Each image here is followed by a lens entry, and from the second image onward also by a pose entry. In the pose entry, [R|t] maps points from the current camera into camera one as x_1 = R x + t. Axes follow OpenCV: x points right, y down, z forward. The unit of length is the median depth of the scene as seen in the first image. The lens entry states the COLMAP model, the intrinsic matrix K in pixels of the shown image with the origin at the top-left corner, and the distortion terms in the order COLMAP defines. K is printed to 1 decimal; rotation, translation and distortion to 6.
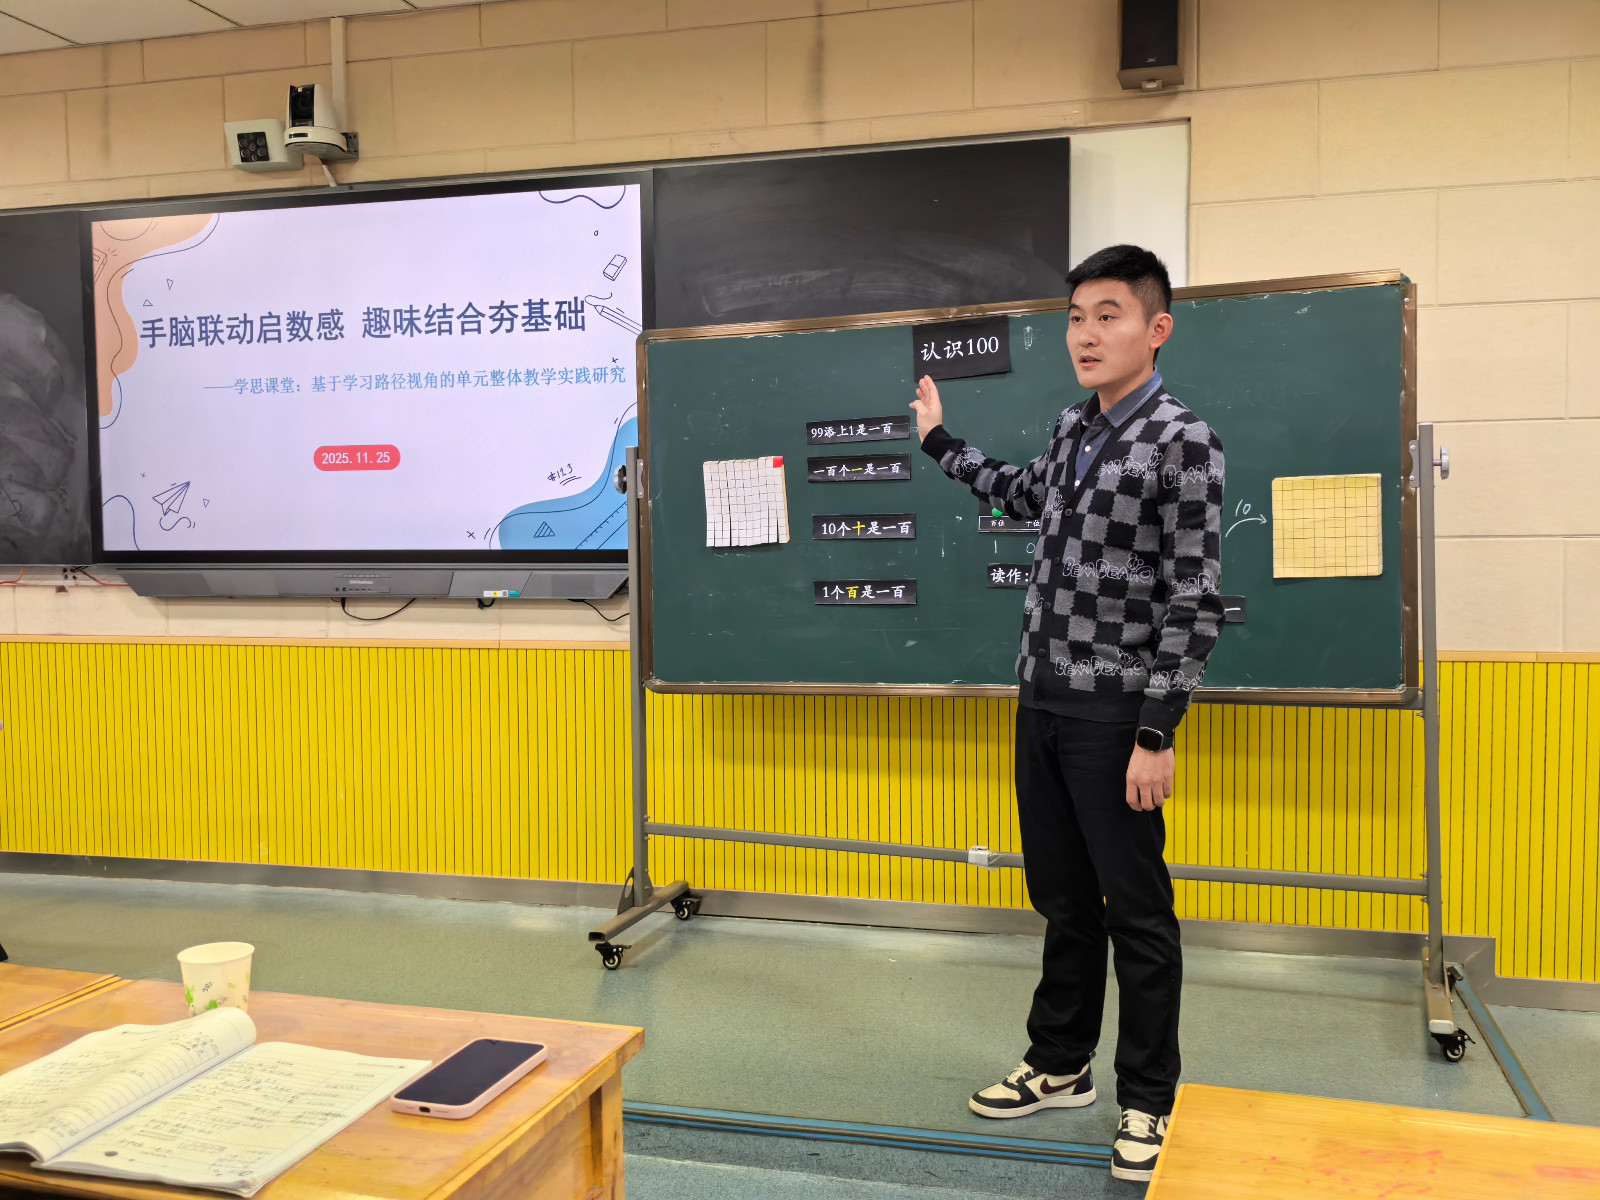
lens RADIAL K [[1504.5, 0, 790.2], [0, 1504.5, 611.3], [0, 0, 1]] dist [0.081913, -0.155199]
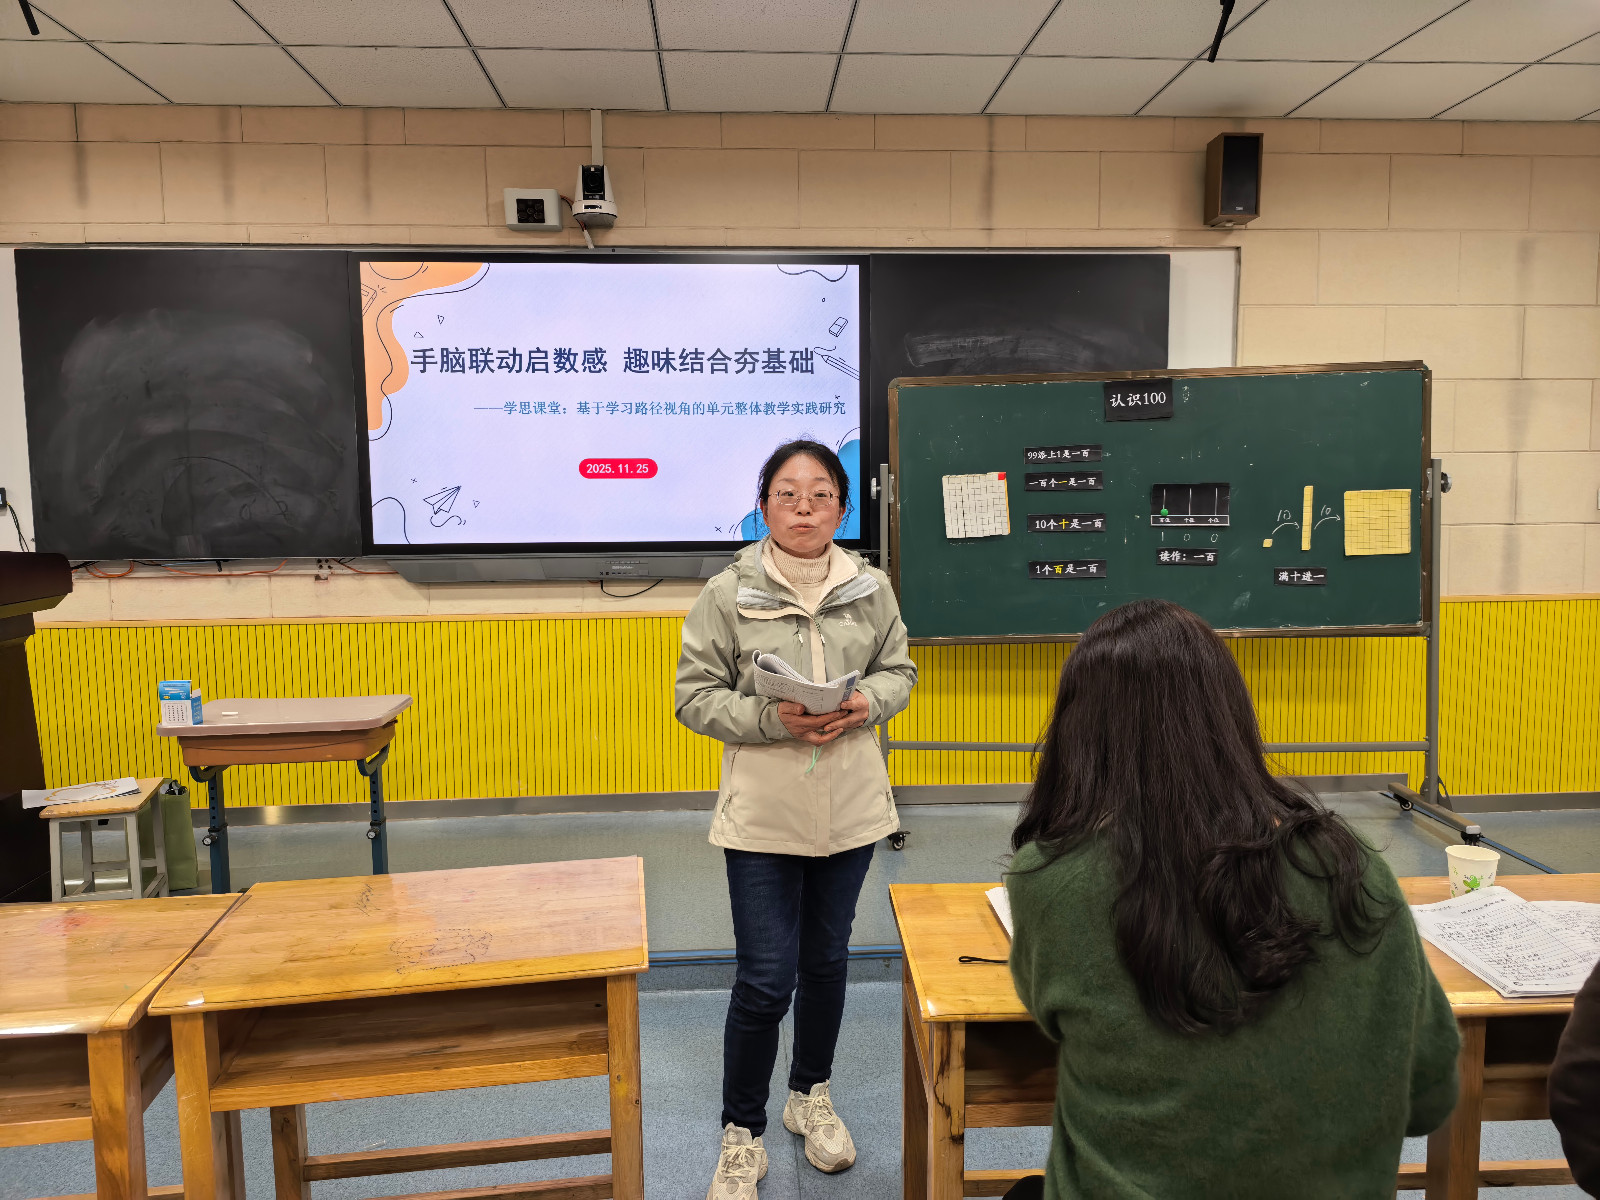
lens RADIAL K [[1147.1, 0, 804.0], [0, 1147.1, 597.3], [0, 0, 1]] dist [0.042962, -0.052298]
pose [[0.942931, -0.031658, 0.331481, -0.461023], [0.020973, 0.999140, 0.035762, -0.025380], [-0.332328, -0.026769, 0.942784, 0.050332]]
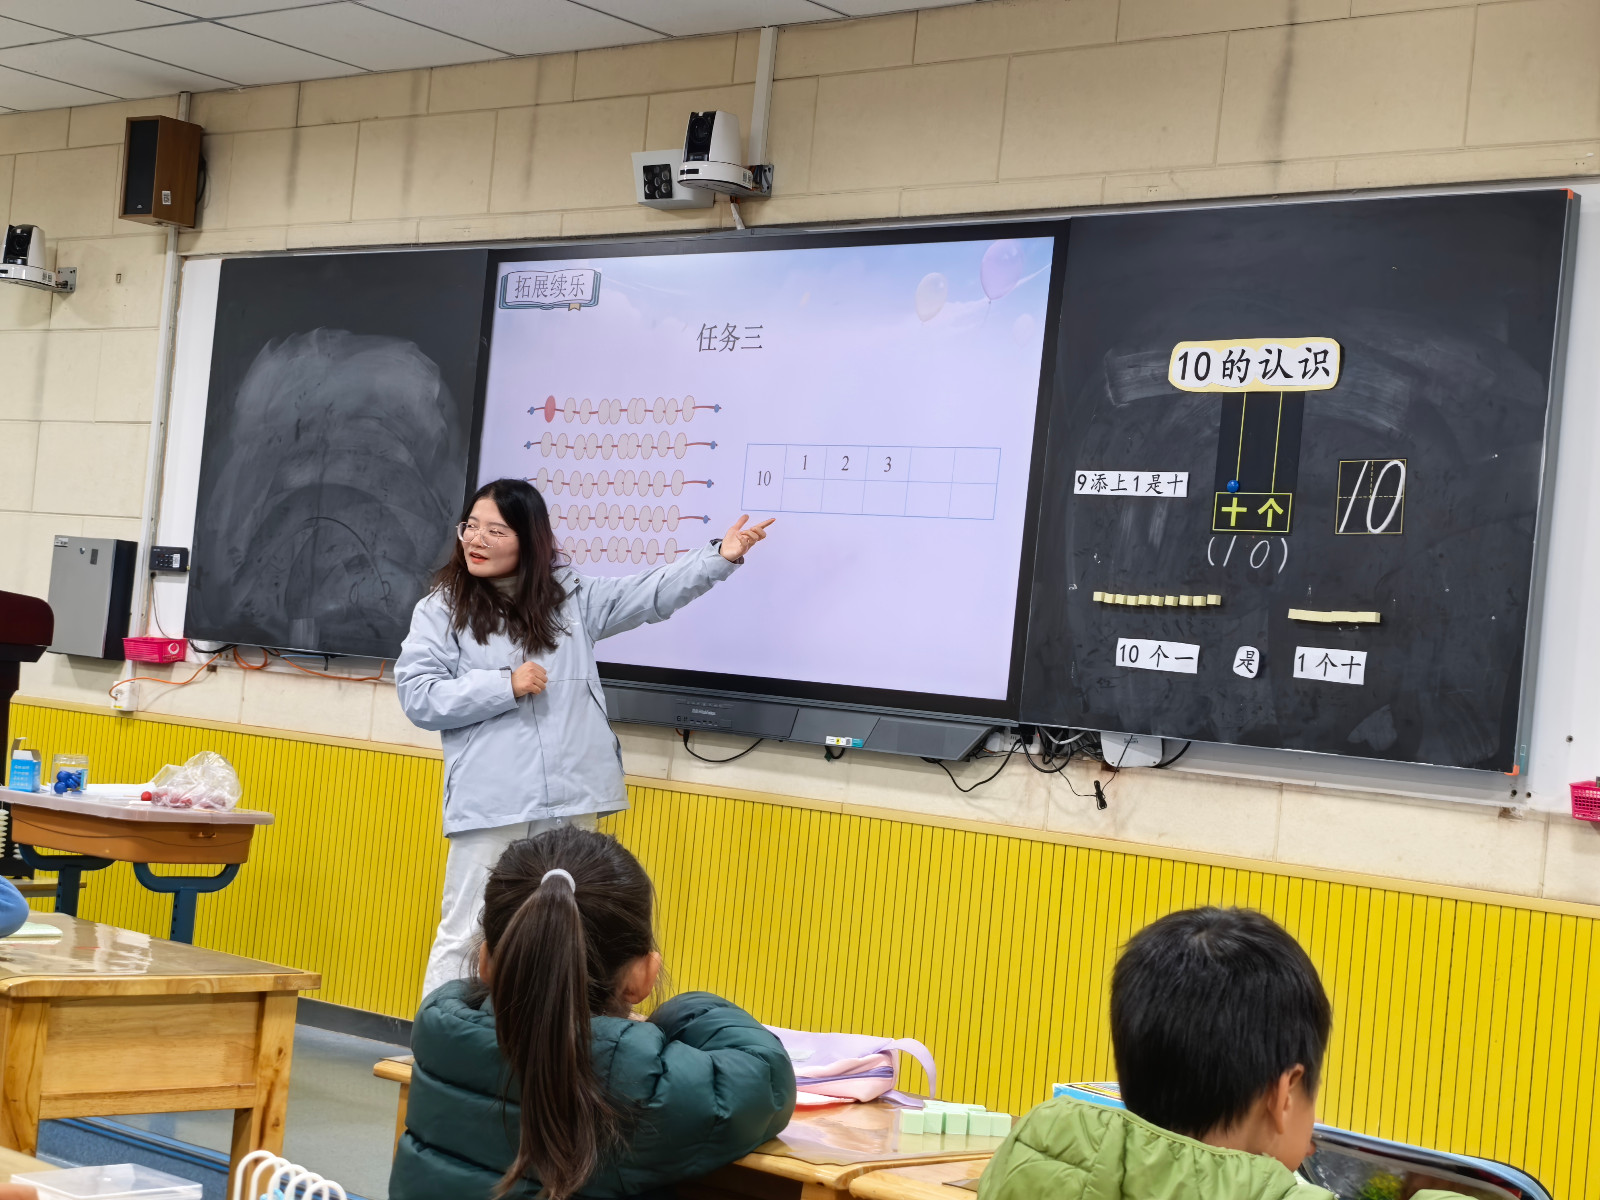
lens RADIAL K [[2813.4, 0, 749.1], [0, 2813.4, 595.8], [0, 0, 1]] dist [0.285438, -1.051387]
pose [[0.882873, 0.080549, -0.462652, 0.426152], [-0.131903, 0.988054, -0.079686, 0.035974], [0.450706, 0.131378, 0.882952, -0.317080]]
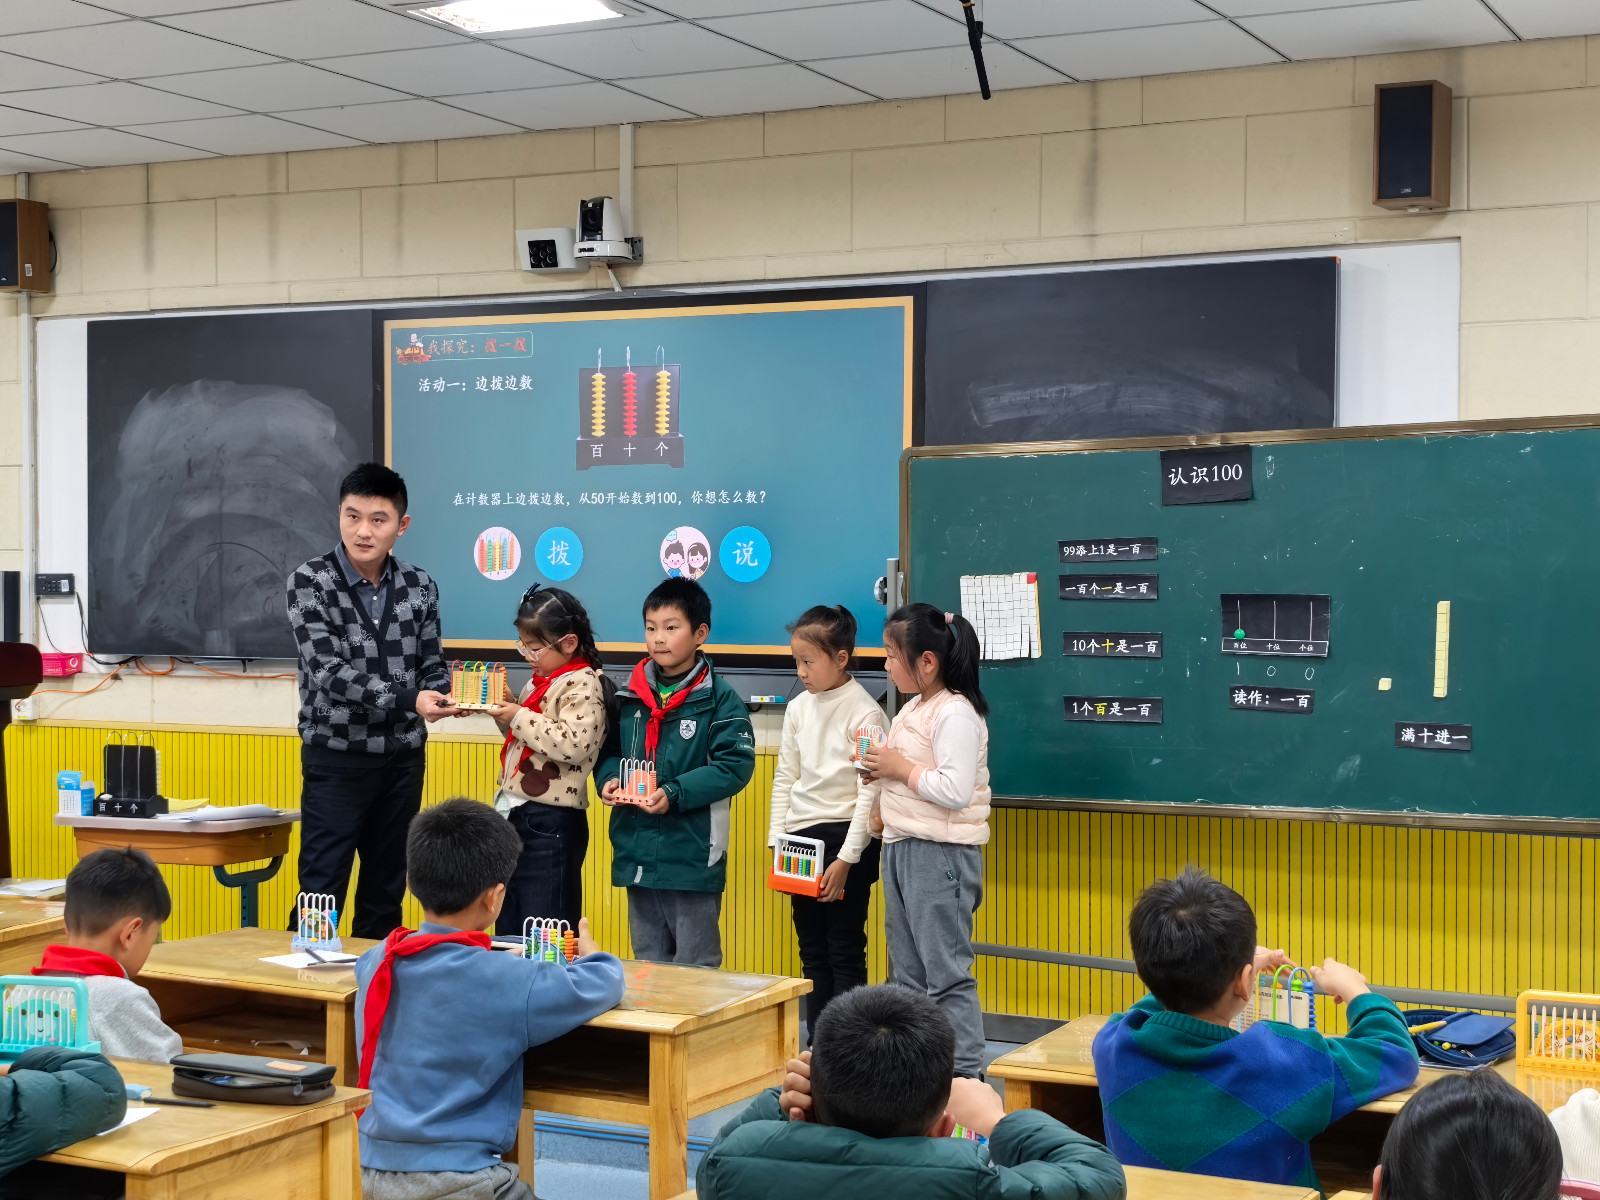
lens RADIAL K [[2469.7, 0, 800.0], [0, 2469.7, 600.0], [0, 0, 1]] dist [0.320123, -1.451868]
pose [[0.980570, 0.014899, -0.195602, 0.143441], [-0.023018, 0.998962, -0.039301, -0.013087], [0.194813, 0.043040, 0.979896, -0.584076]]
